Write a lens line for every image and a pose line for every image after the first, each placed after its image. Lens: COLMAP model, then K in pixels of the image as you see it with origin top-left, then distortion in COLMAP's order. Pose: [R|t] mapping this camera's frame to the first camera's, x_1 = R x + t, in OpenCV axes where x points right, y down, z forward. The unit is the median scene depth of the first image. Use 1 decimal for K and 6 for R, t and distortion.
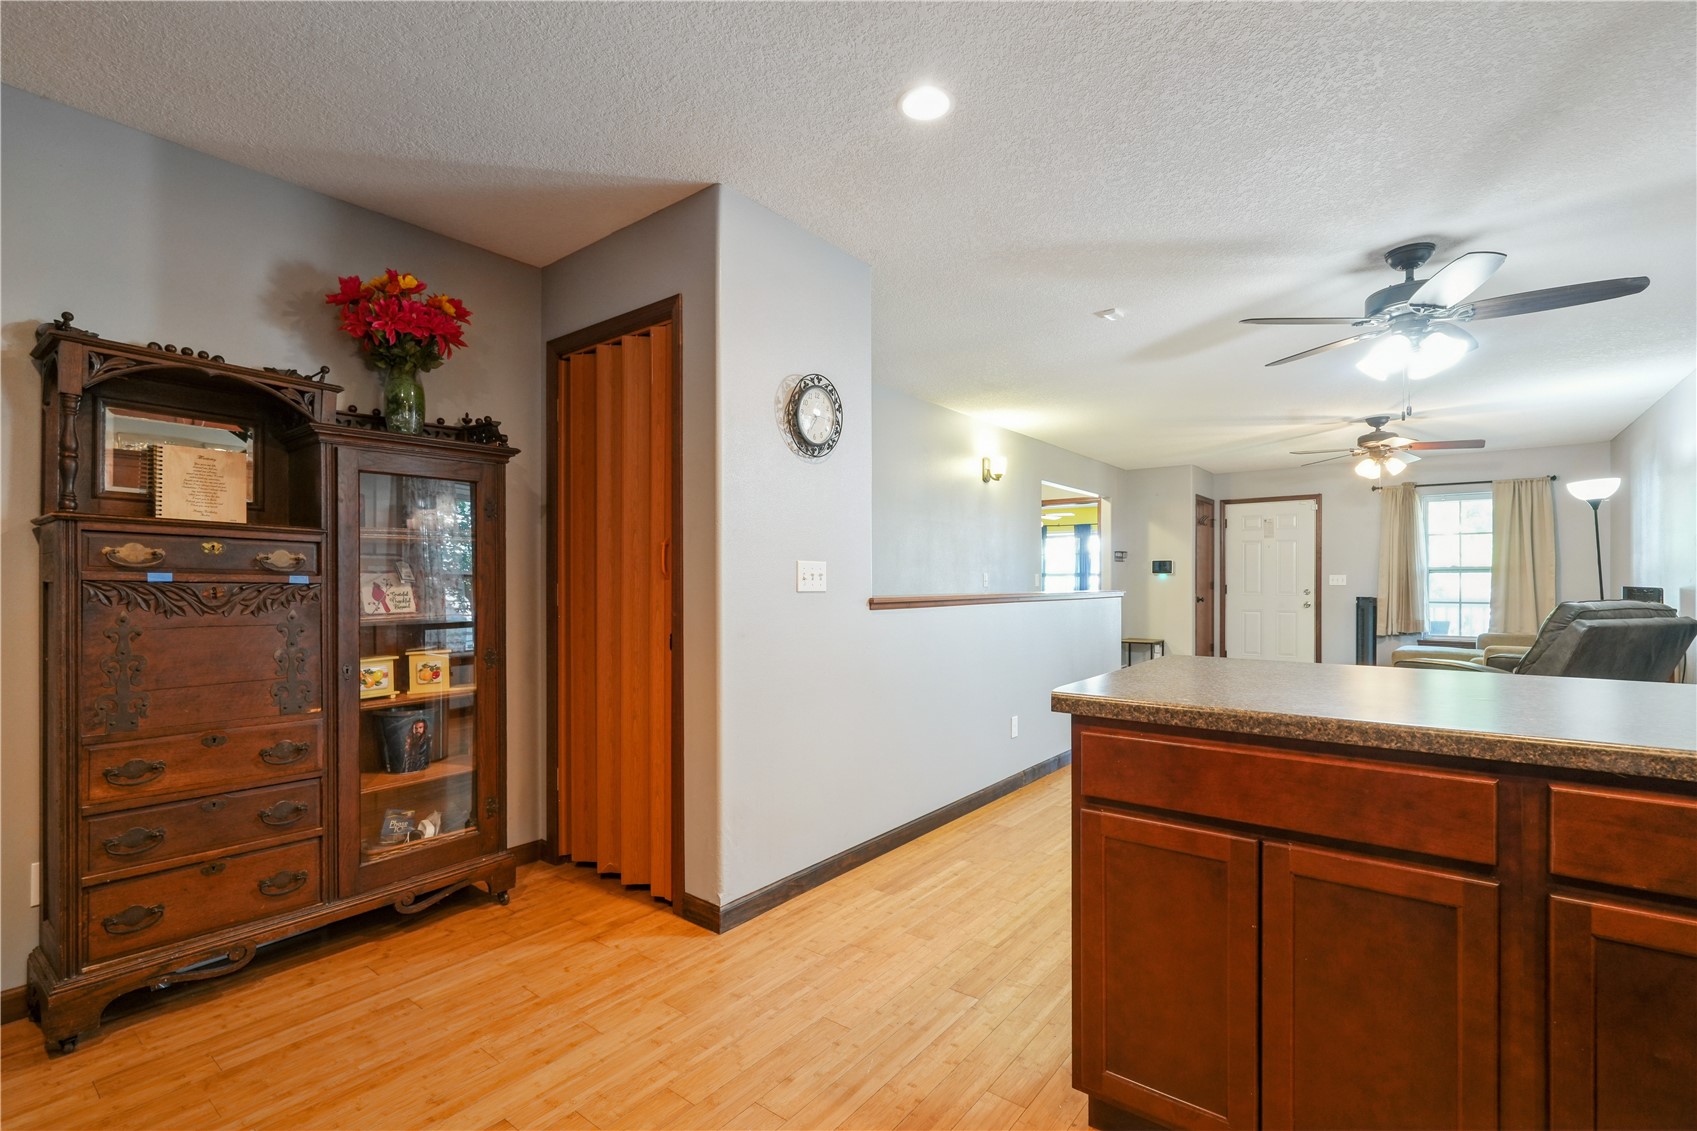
lens RADIAL K [[766.4, 0, 846.4], [0, 766.4, 581.5], [0, 0, 1]] dist [0.001070, 0.000044]
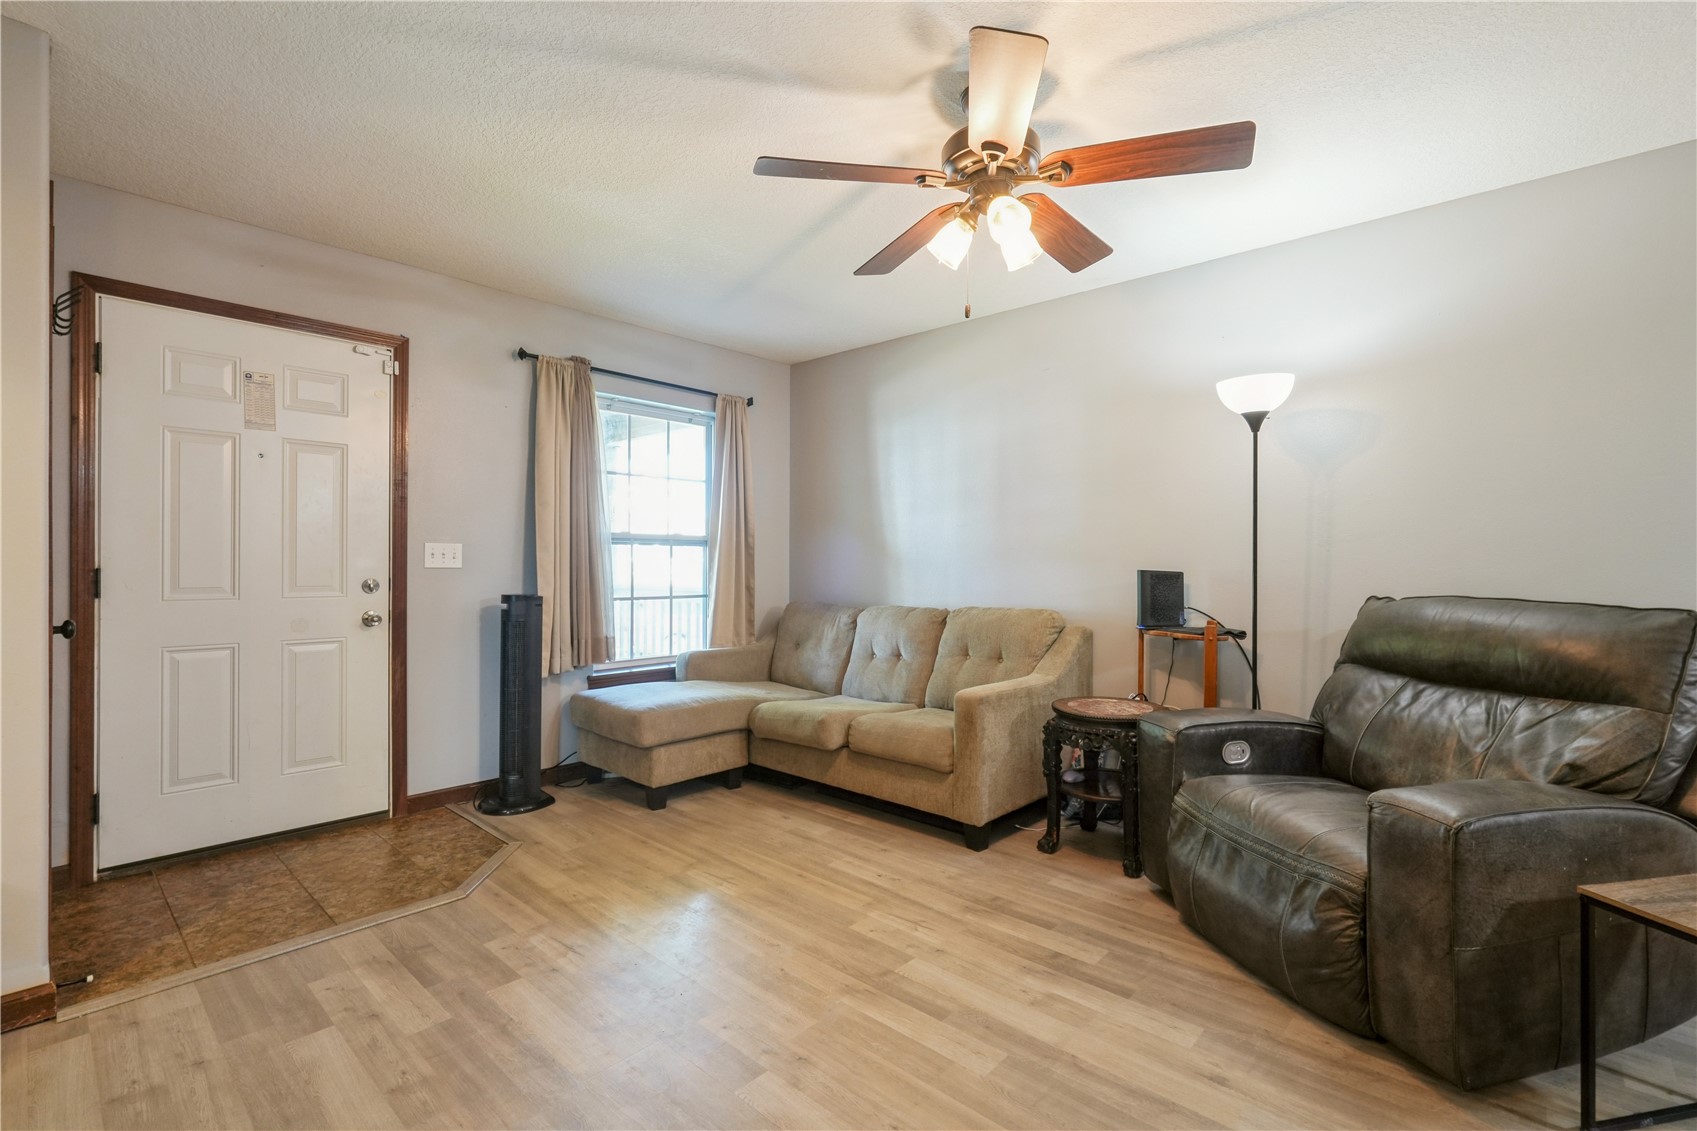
lens RADIAL K [[759.3, 0, 848.5], [0, 759.3, 565.5], [0, 0, 1]] dist [0.002968, 0.000034]
pose [[0.062167, -0.002664, 0.998062, 0.257784], [-0.000017, 0.999996, 0.002670, 0.002598], [-0.998066, -0.000183, 0.062167, 0.800598]]
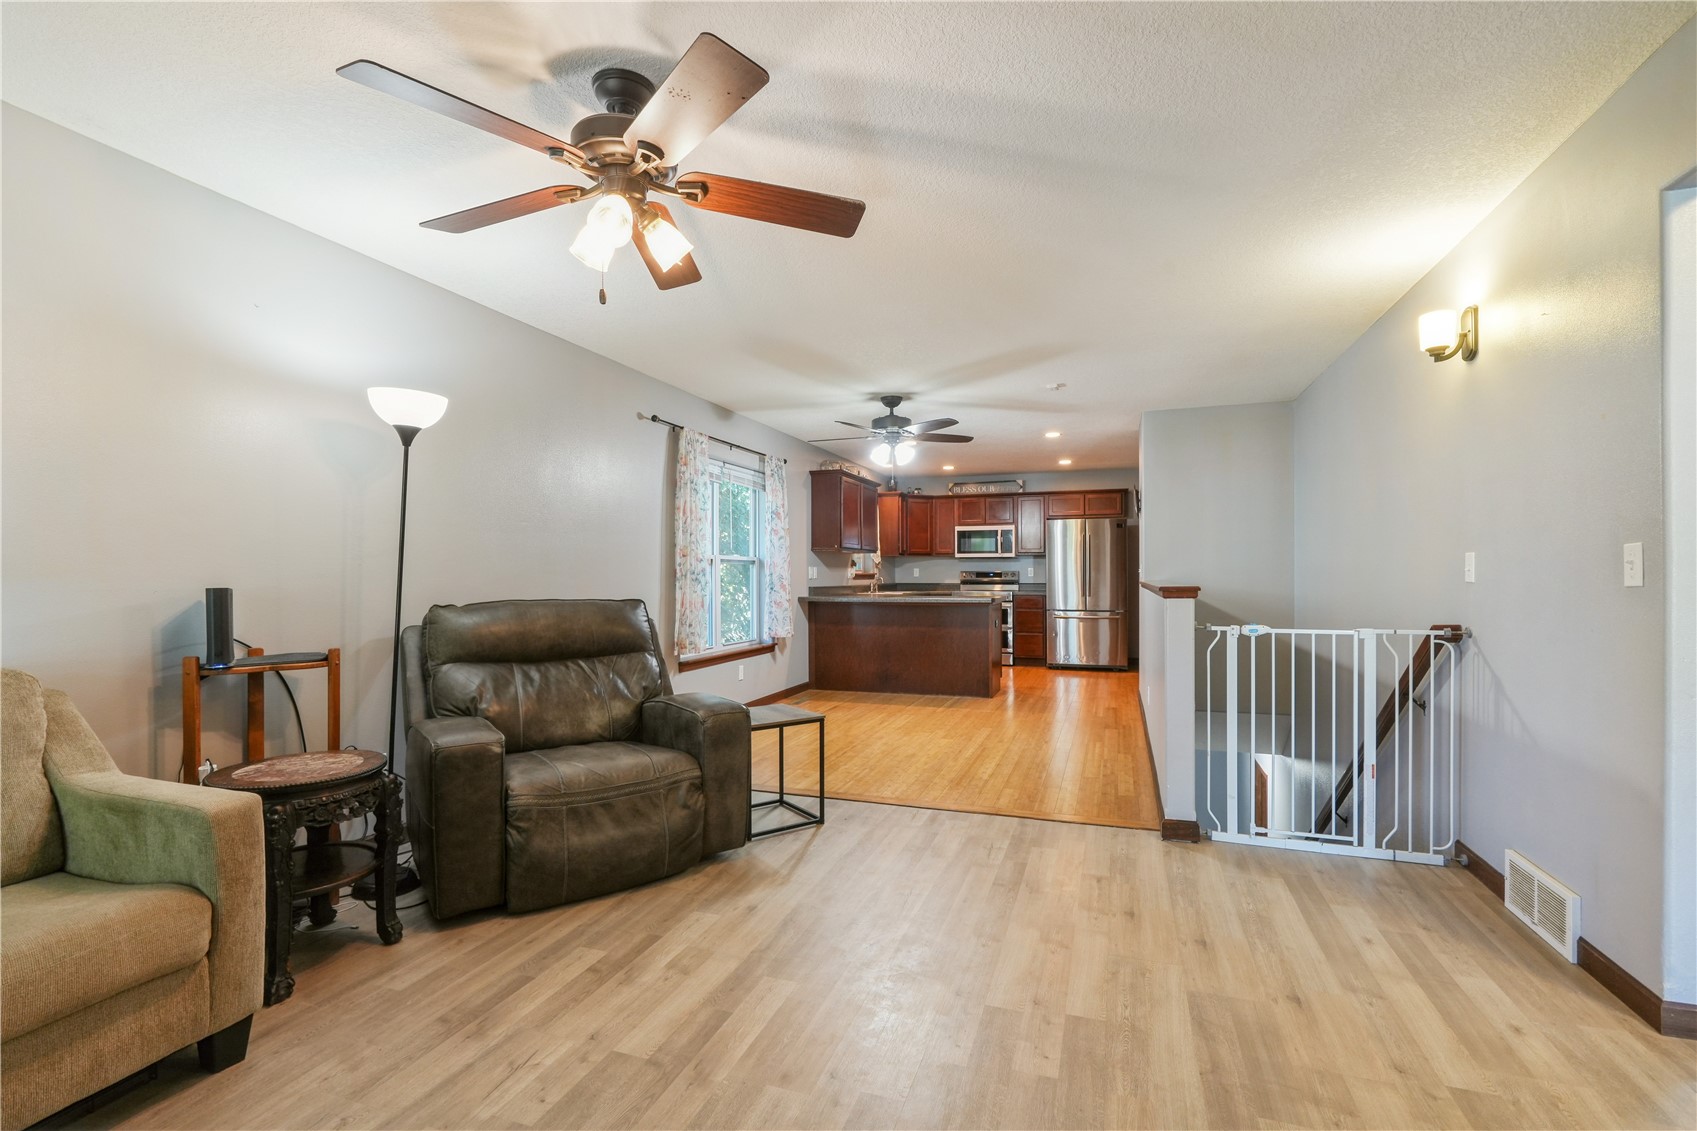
lens RADIAL K [[766.4, 0, 846.4], [0, 766.4, 581.5], [0, 0, 1]] dist [0.001070, 0.000044]
pose [[-0.943420, 0.006937, -0.331529, 0.546281], [0.003203, 0.999925, 0.011809, 0.000788], [0.331586, 0.010079, -0.943371, 1.037522]]
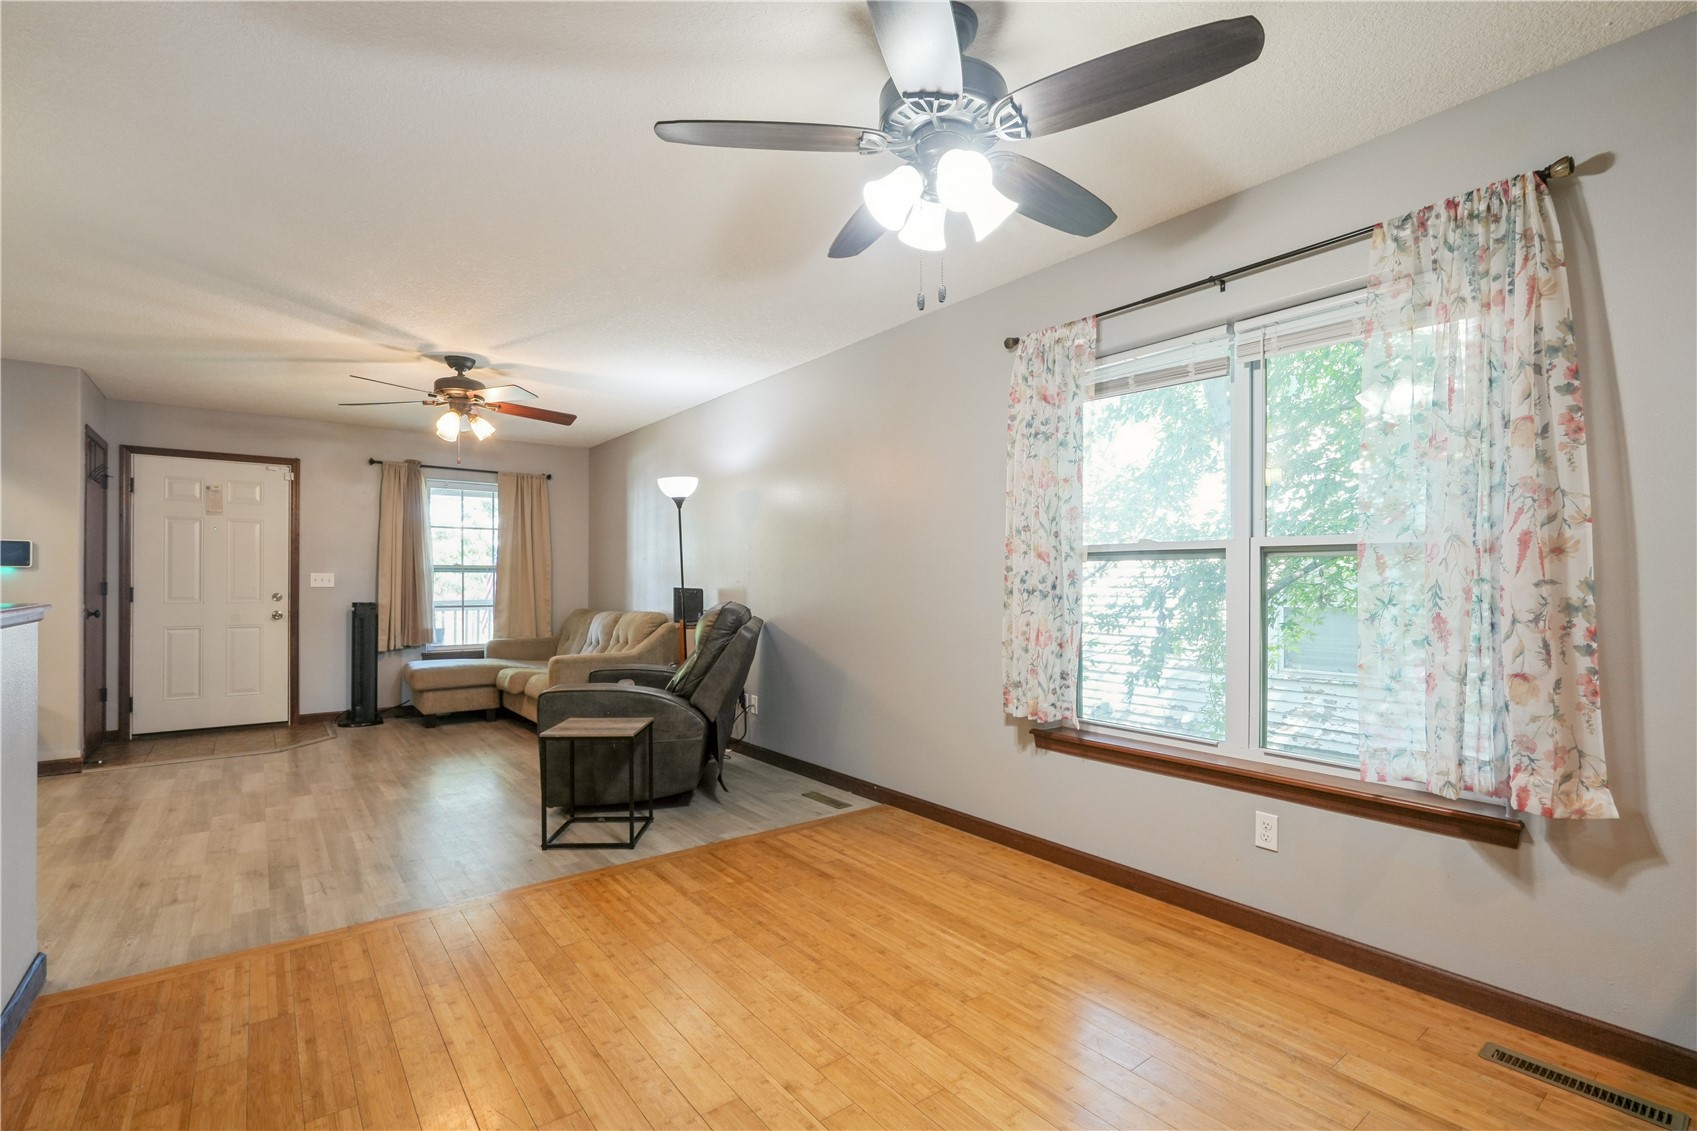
lens RADIAL K [[766.4, 0, 846.4], [0, 766.4, 581.5], [0, 0, 1]] dist [0.001070, 0.000044]
pose [[0.235889, 0.003231, 0.971775, 0.051448], [0.001718, 0.999992, -0.003741, 0.003221], [-0.971778, 0.002552, 0.235882, 0.362945]]
